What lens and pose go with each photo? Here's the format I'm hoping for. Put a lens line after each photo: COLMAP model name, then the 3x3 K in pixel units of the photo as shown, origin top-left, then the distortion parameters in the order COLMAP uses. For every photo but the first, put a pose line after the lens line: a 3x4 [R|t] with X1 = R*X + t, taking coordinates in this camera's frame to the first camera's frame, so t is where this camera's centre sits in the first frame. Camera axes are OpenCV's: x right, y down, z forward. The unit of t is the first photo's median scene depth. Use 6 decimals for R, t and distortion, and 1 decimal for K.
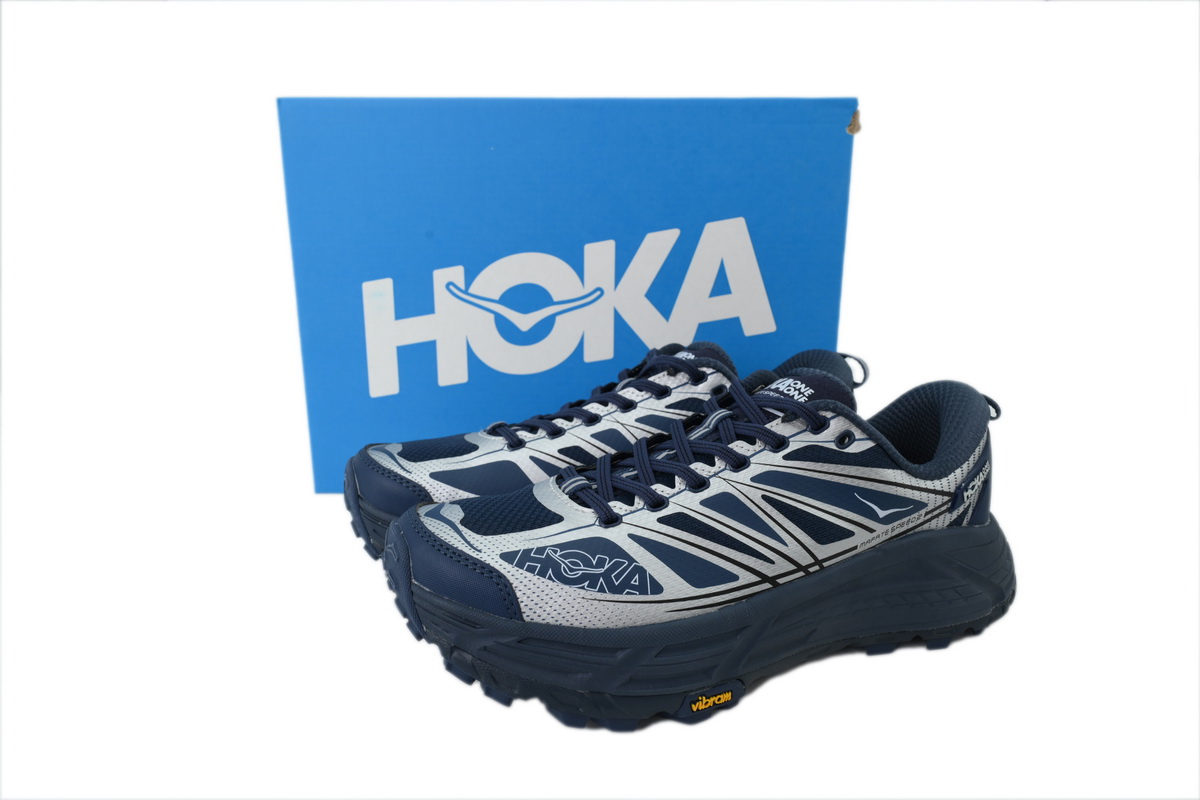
lens RADIAL K [[802.0, 0, 622.0], [0, 802.0, 396.5], [0, 0, 1]] dist [0.001605, 0.000355]
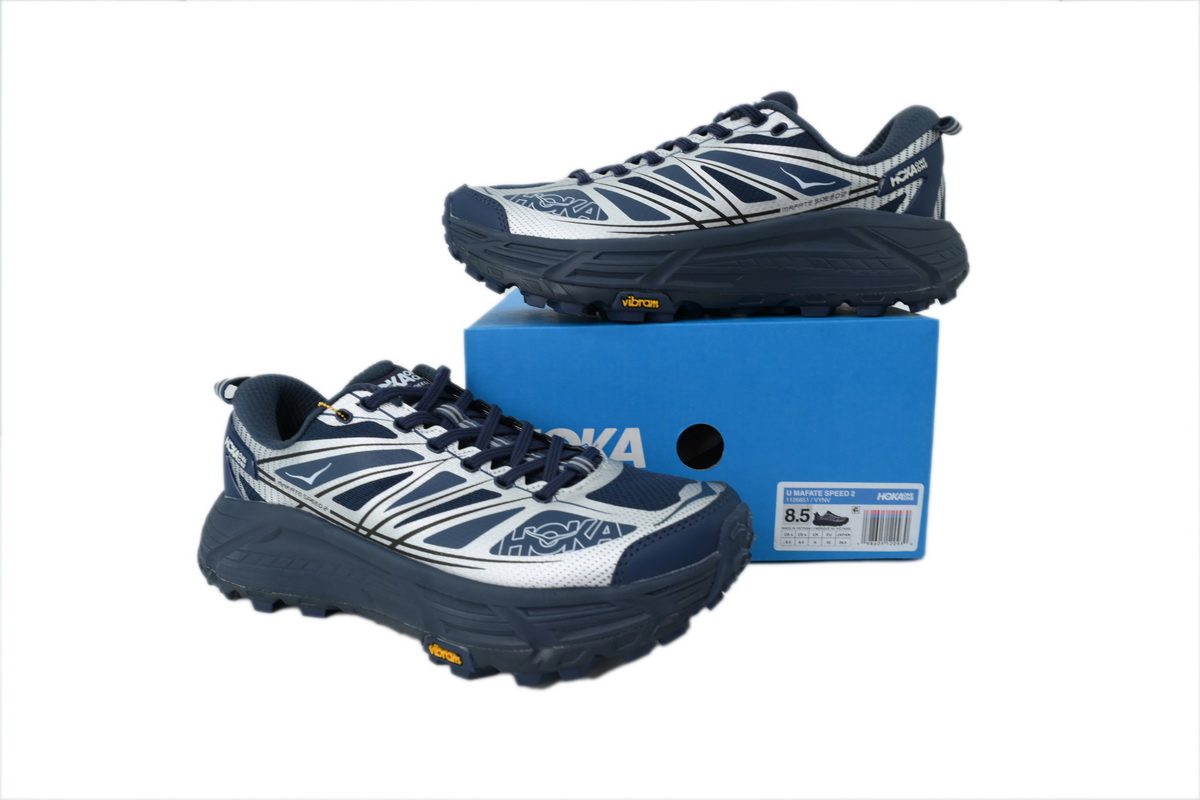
lens RADIAL K [[802.0, 0, 622.0], [0, 802.0, 396.5], [0, 0, 1]] dist [0.001605, 0.000355]
pose [[0.937509, 0.048452, -0.344571, 0.521111], [-0.053271, 0.998570, -0.004526, 0.509991], [0.343859, 0.022599, 0.938749, -0.259964]]
